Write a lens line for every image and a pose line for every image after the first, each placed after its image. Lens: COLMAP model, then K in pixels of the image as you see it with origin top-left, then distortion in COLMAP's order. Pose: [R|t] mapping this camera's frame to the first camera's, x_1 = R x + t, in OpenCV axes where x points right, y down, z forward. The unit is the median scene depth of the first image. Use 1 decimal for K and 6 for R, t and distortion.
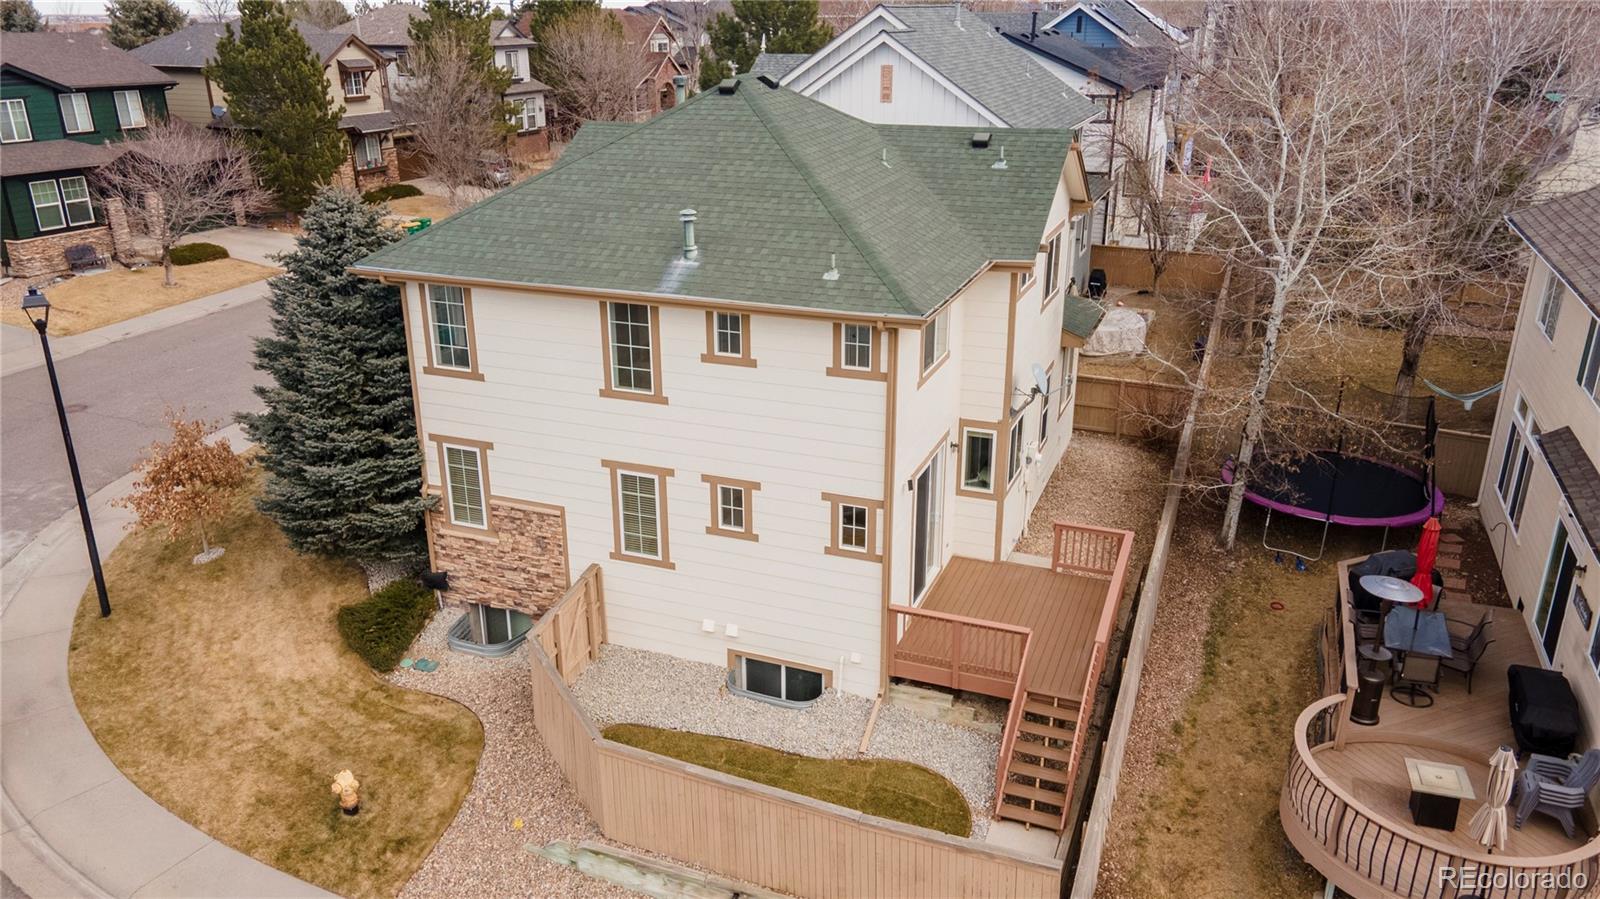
lens RADIAL K [[1192.7, 0, 789.9], [0, 1192.7, 454.1], [0, 0, 1]] dist [0.035406, 0.004432]
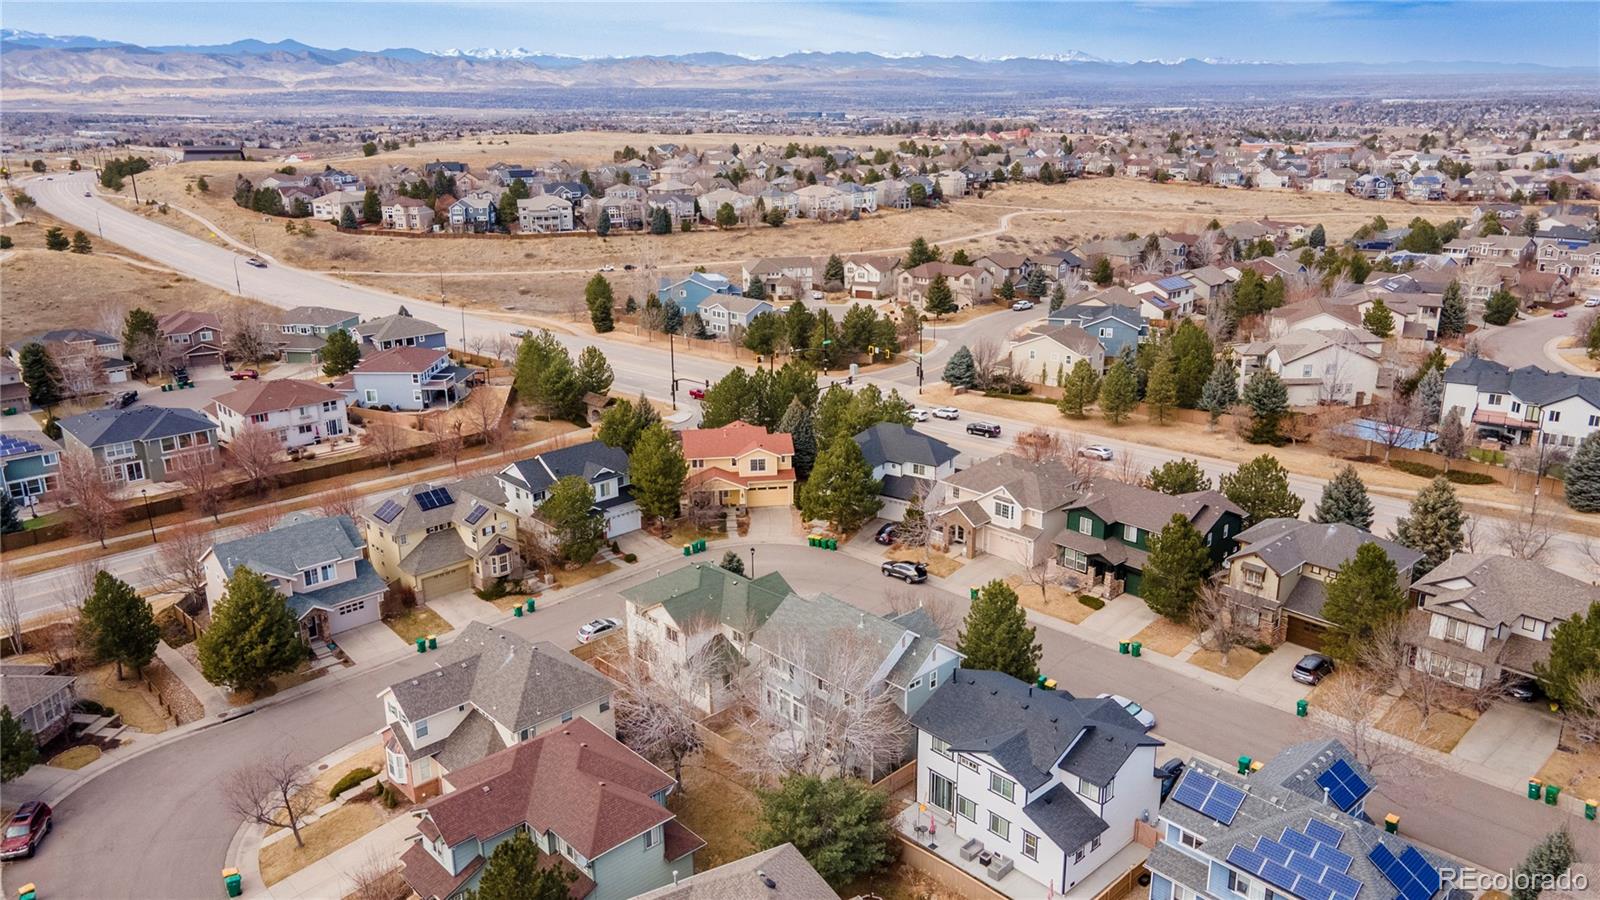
lens RADIAL K [[1159.2, 0, 778.6], [0, 1159.2, 446.5], [0, 0, 1]] dist [0.034744, -0.001257]
pose [[-0.433118, 0.283032, -0.855746, 3.707183], [-0.296393, 0.851895, 0.431772, -2.854458], [0.851211, 0.440646, -0.285082, 2.429491]]
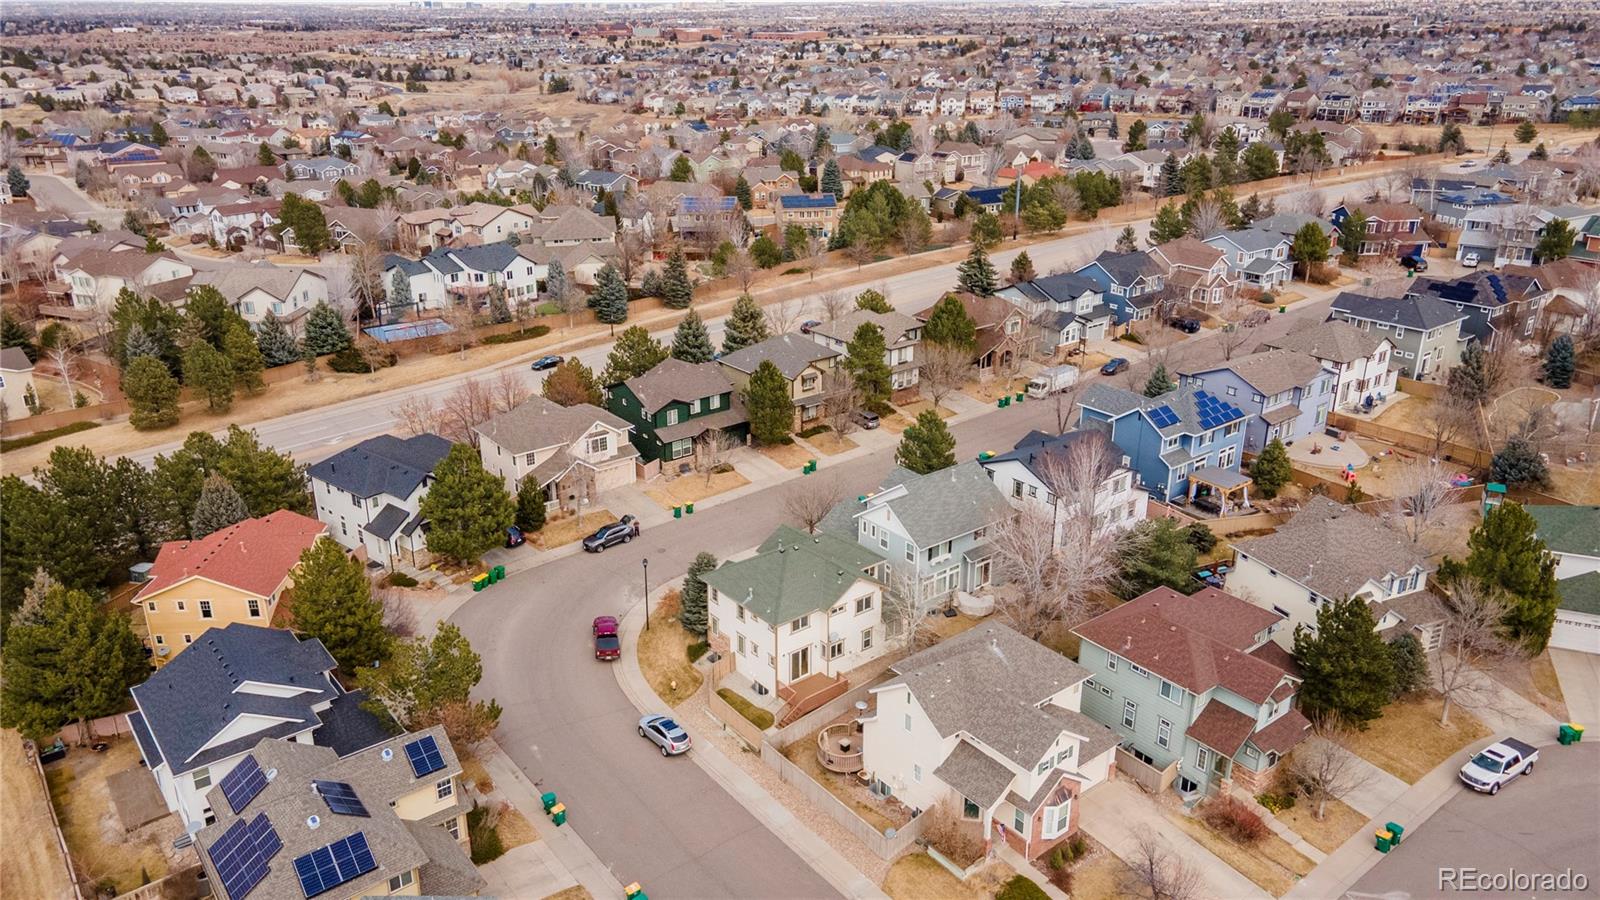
lens RADIAL K [[1163.7, 0, 792.9], [0, 1163.7, 445.0], [0, 0, 1]] dist [0.024215, 0.044753]
pose [[0.867419, 0.185637, -0.461654, 1.861010], [-0.177471, 0.982203, 0.061499, -0.958596], [0.464854, 0.028585, 0.884926, -2.714647]]
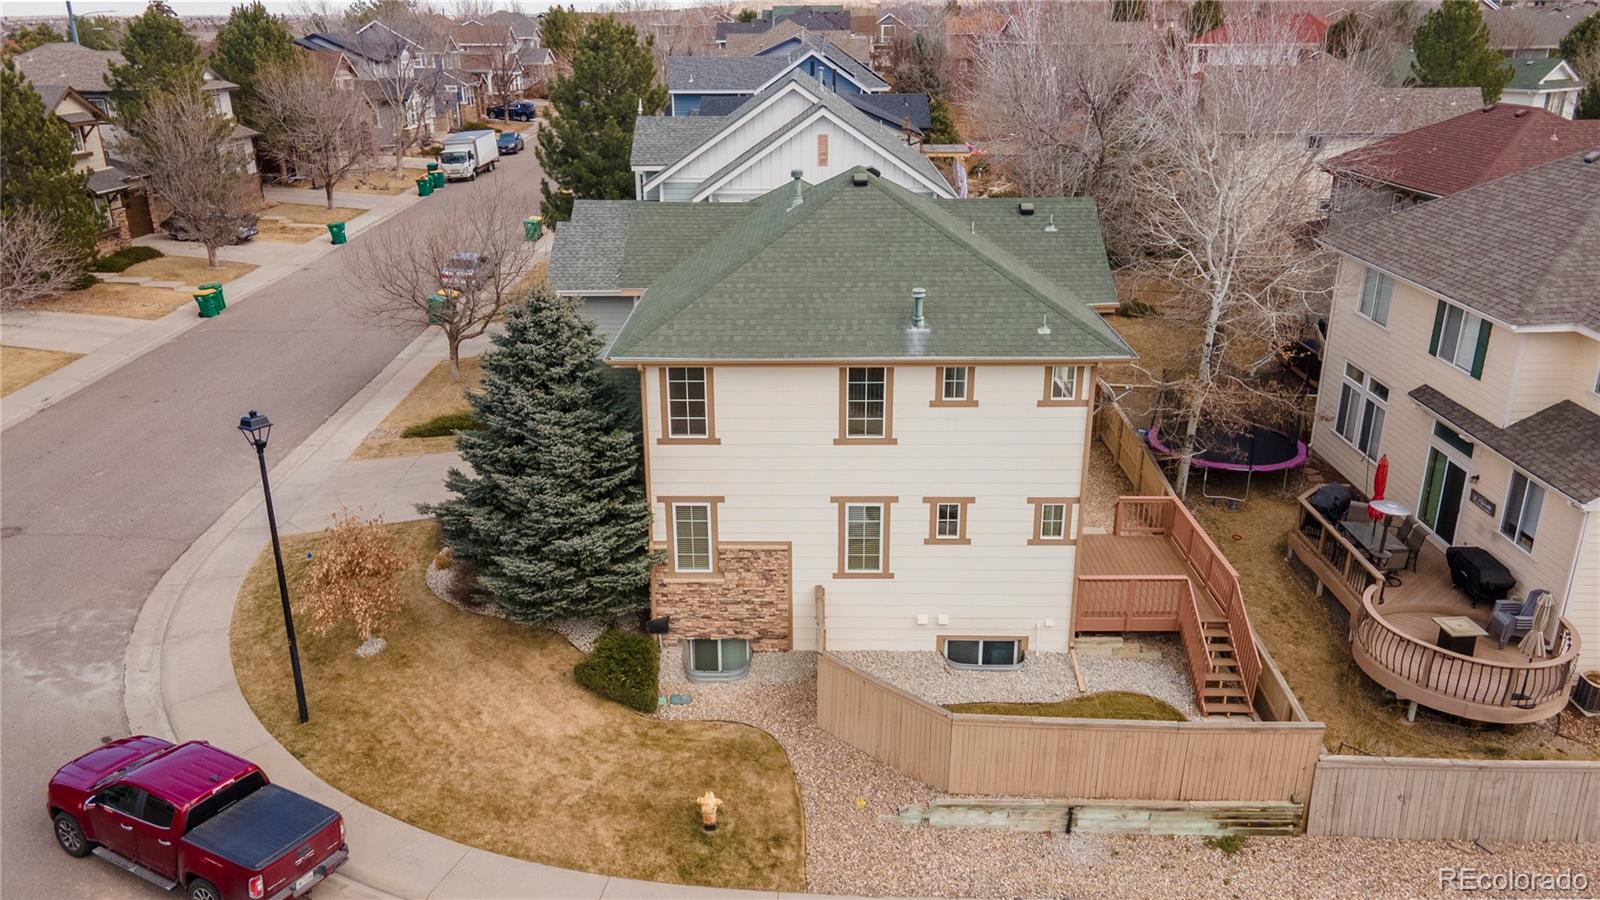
lens RADIAL K [[1180.5, 0, 804.8], [0, 1180.5, 443.0], [0, 0, 1]] dist [0.040429, 0.004901]
pose [[0.930794, -0.123666, 0.343989, -0.562659], [0.127320, 0.991789, 0.012042, -0.064495], [-0.342654, 0.032588, 0.938896, -0.103763]]
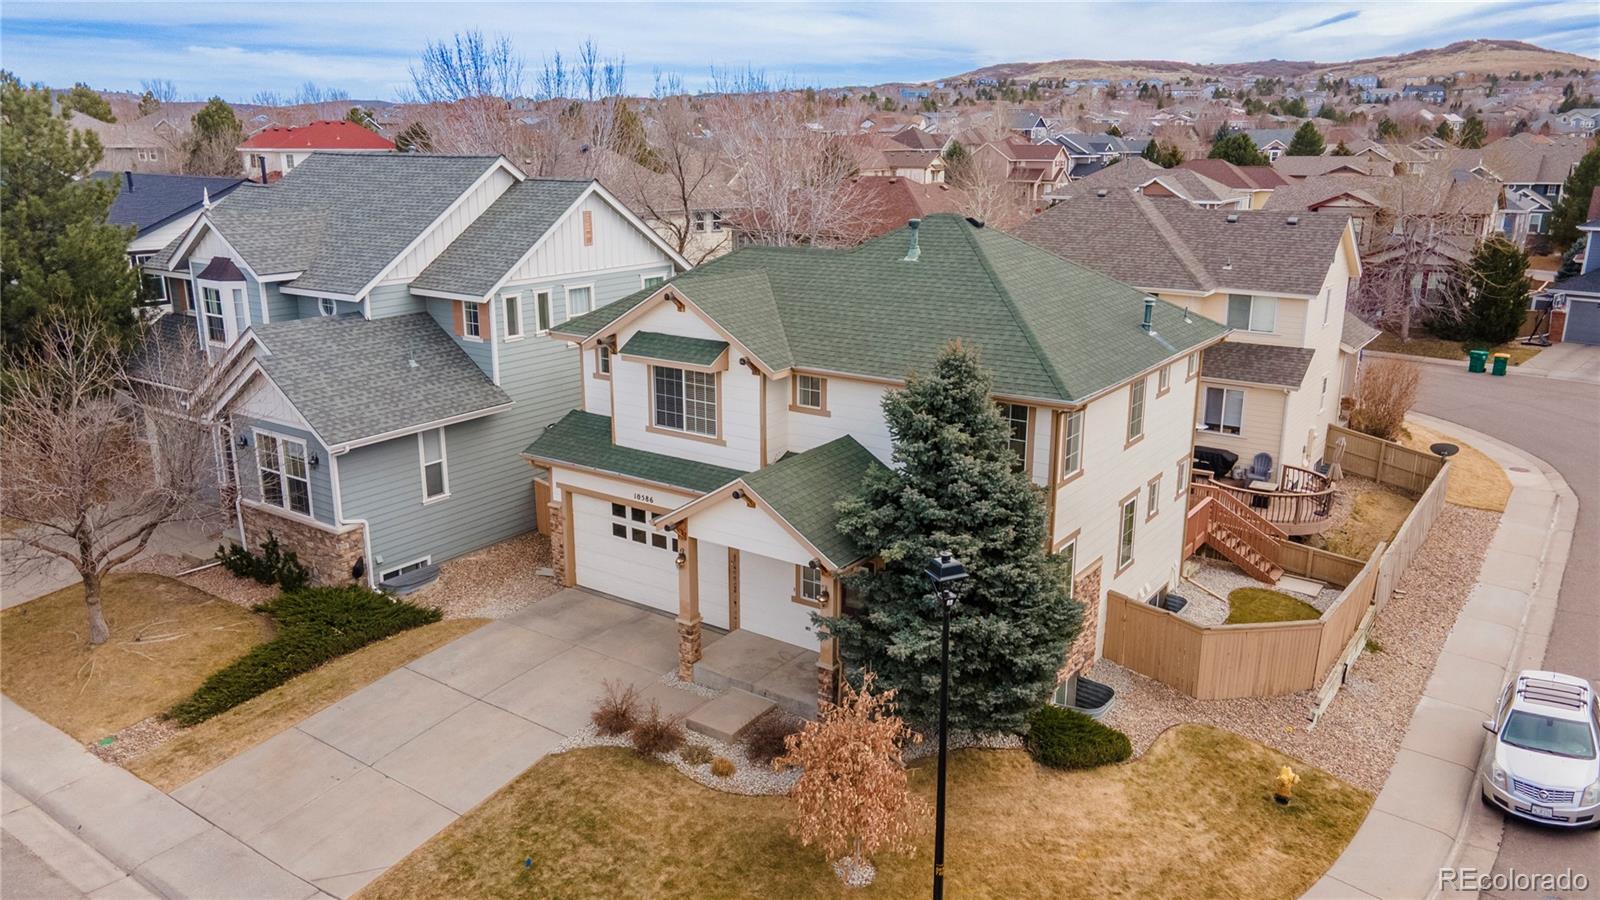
lens RADIAL K [[1163.7, 0, 792.9], [0, 1163.7, 445.0], [0, 0, 1]] dist [0.024215, 0.044753]
pose [[0.225965, -0.244748, 0.942888, -1.361112], [0.338402, 0.927365, 0.159620, -0.359345], [-0.913468, 0.283007, 0.292375, 0.901577]]
